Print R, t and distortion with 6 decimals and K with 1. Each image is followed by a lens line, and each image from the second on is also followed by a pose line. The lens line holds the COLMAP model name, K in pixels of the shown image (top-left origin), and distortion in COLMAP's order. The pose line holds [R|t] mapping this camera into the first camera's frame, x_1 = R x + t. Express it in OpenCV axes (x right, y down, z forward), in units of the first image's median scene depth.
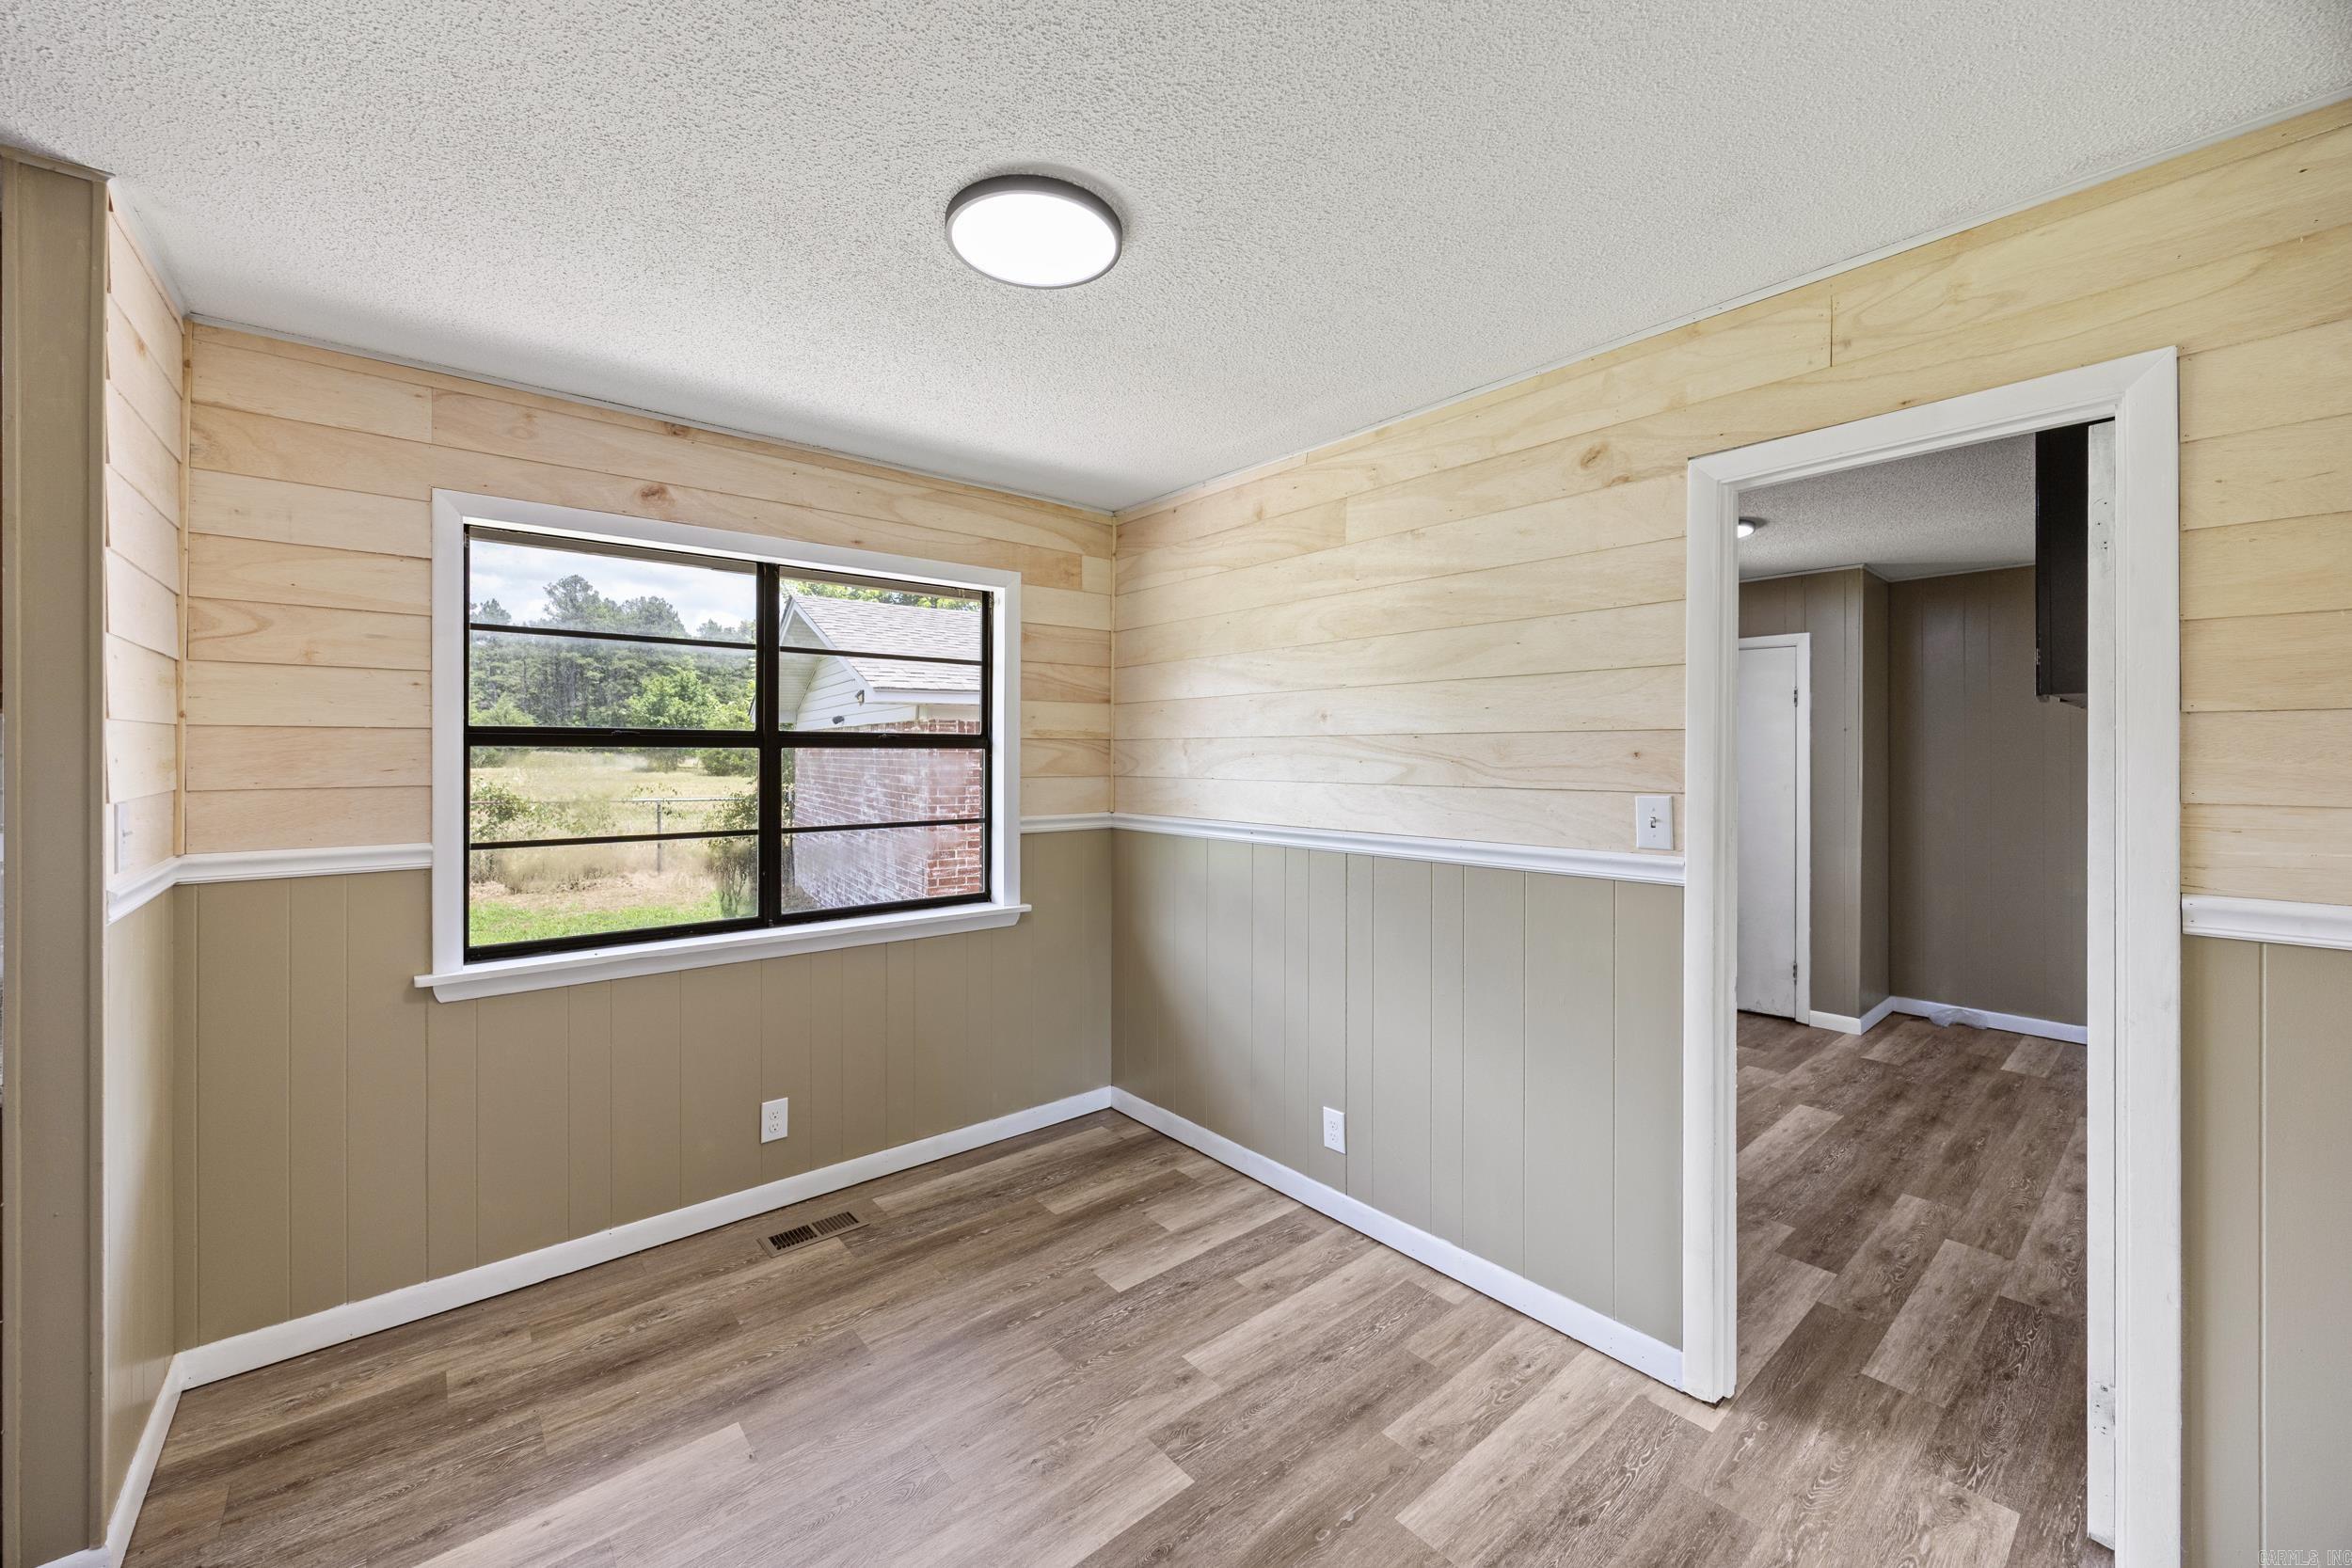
lens RADIAL K [[910.1, 0, 1180.0], [0, 910.1, 754.4], [0, 0, 1]] dist [-0.001675, -0.000071]
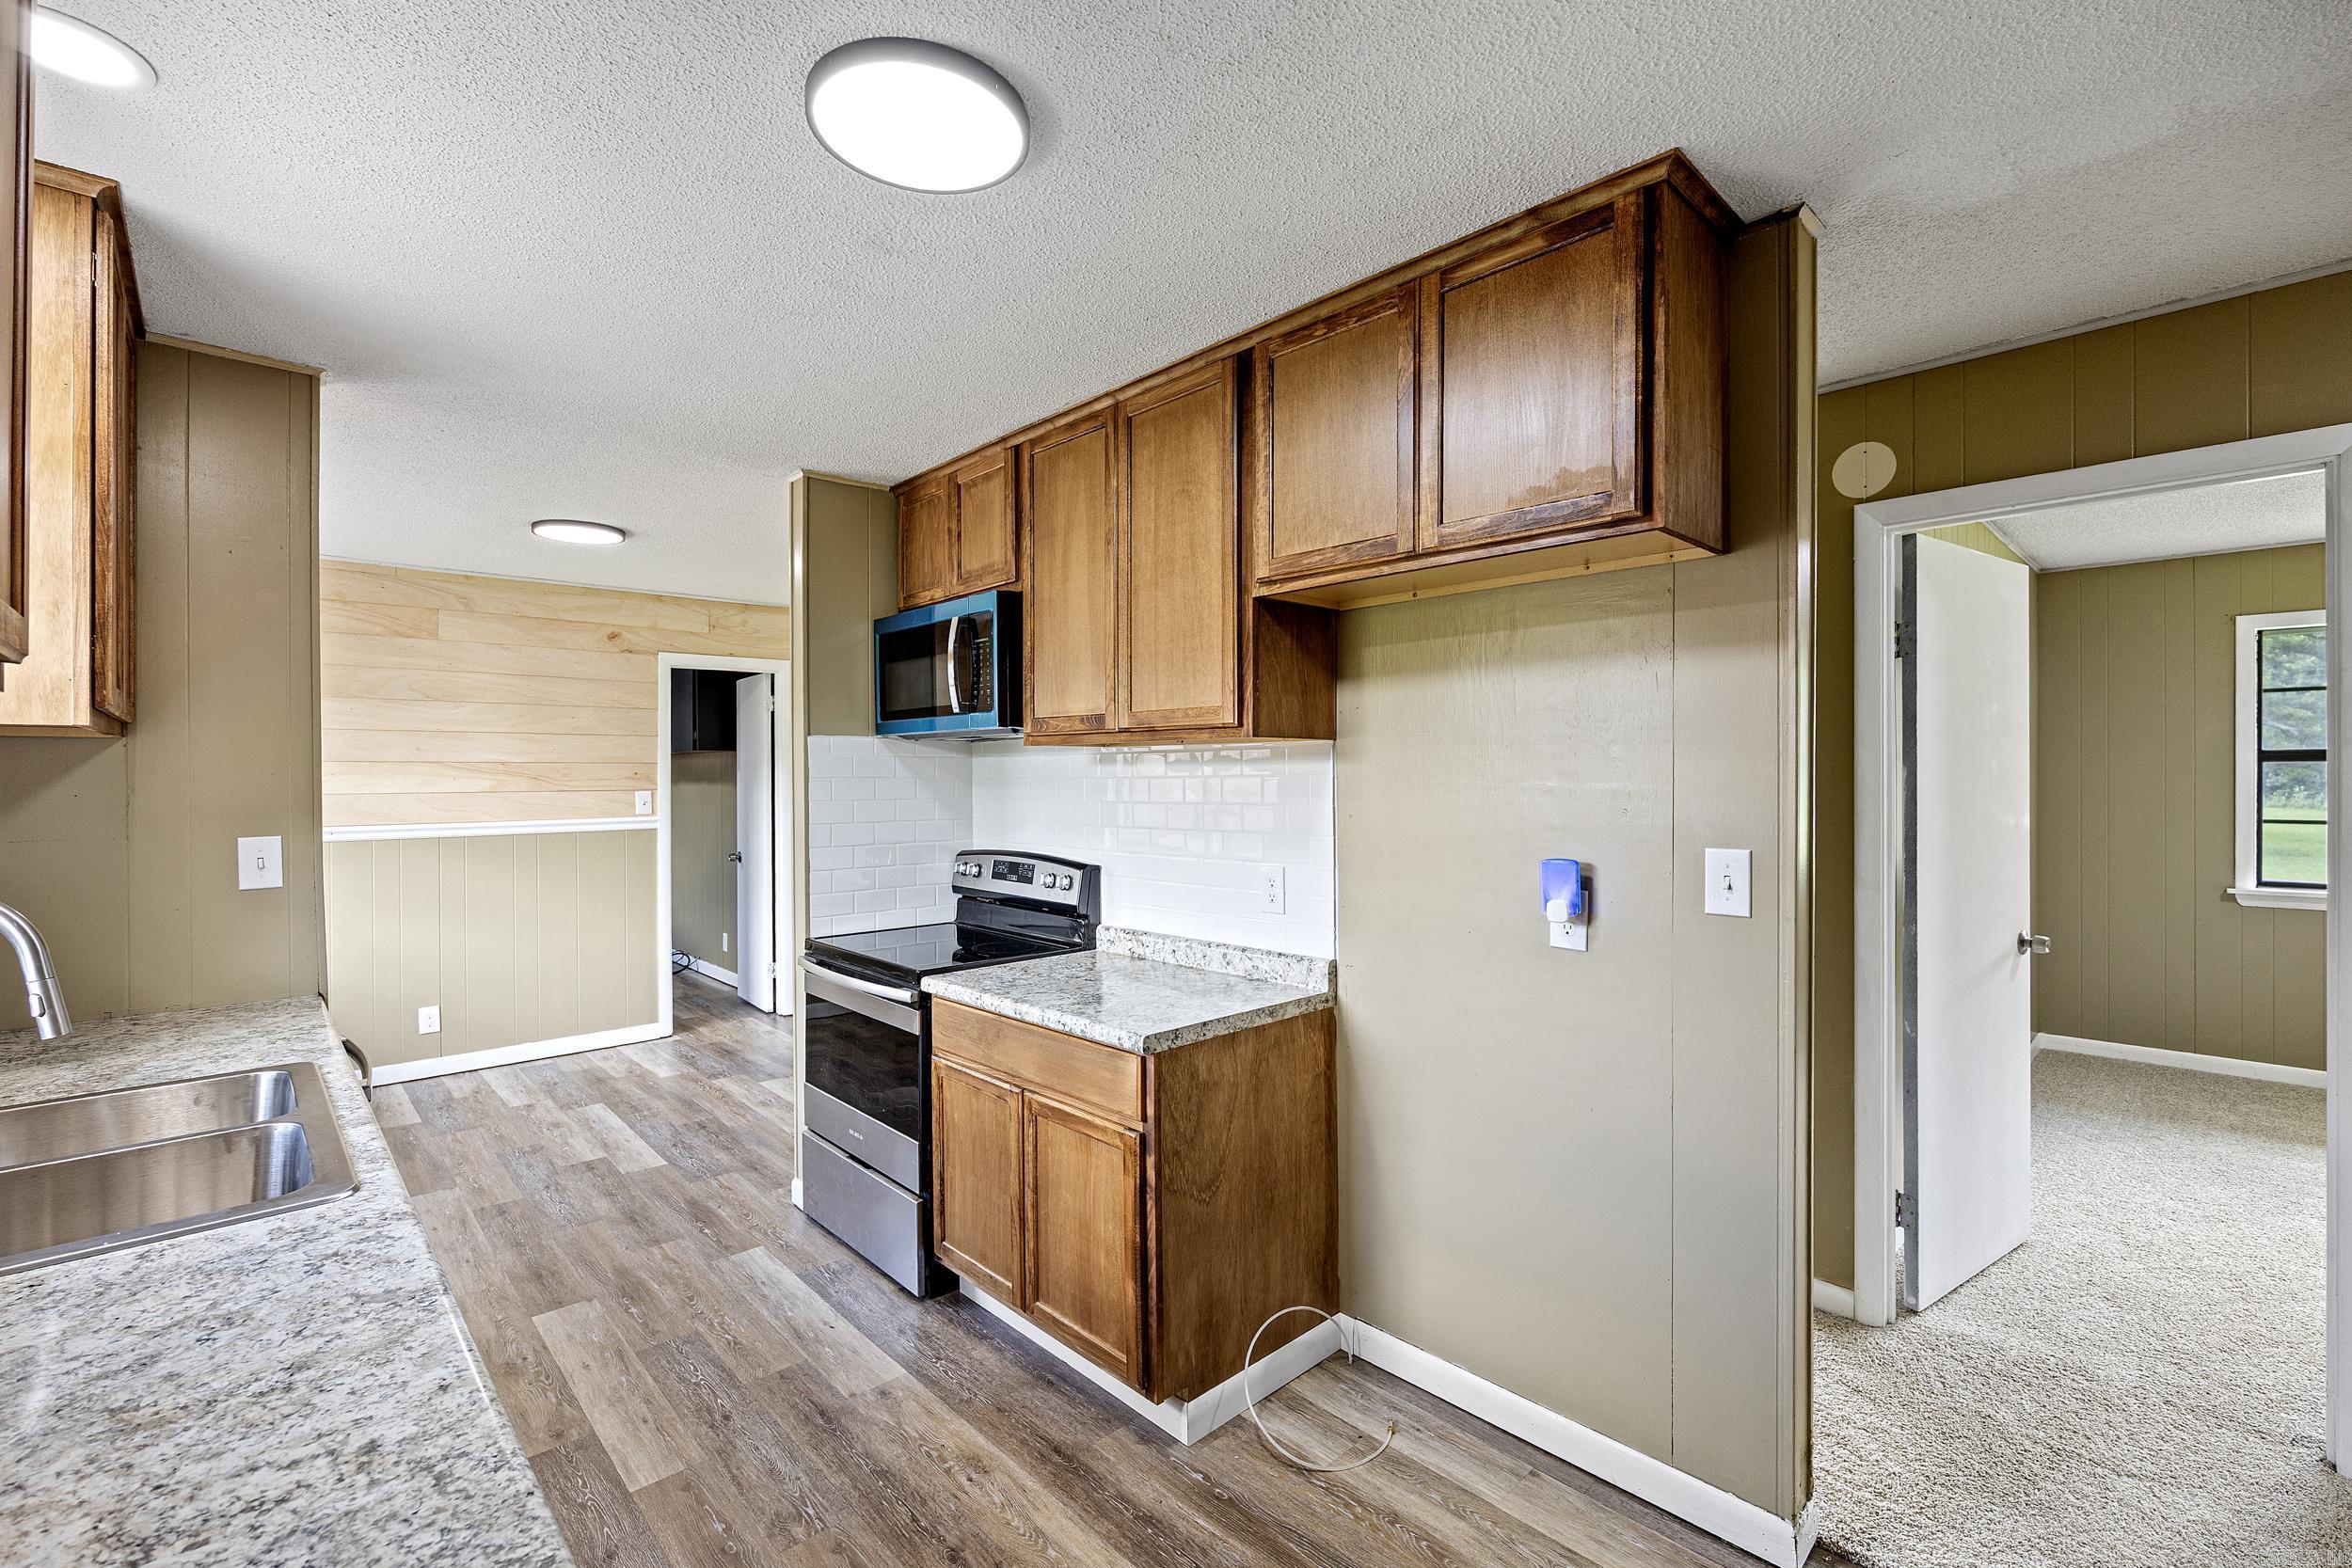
lens RADIAL K [[1019.8, 0, 1184.6], [0, 1019.8, 778.1], [0, 0, 1]] dist [-0.002810, -0.000398]
pose [[-0.053482, -0.005490, 0.998554, -1.747978], [0.001565, 0.999983, 0.005581, -0.000805], [-0.998568, 0.001861, -0.053473, -0.195823]]
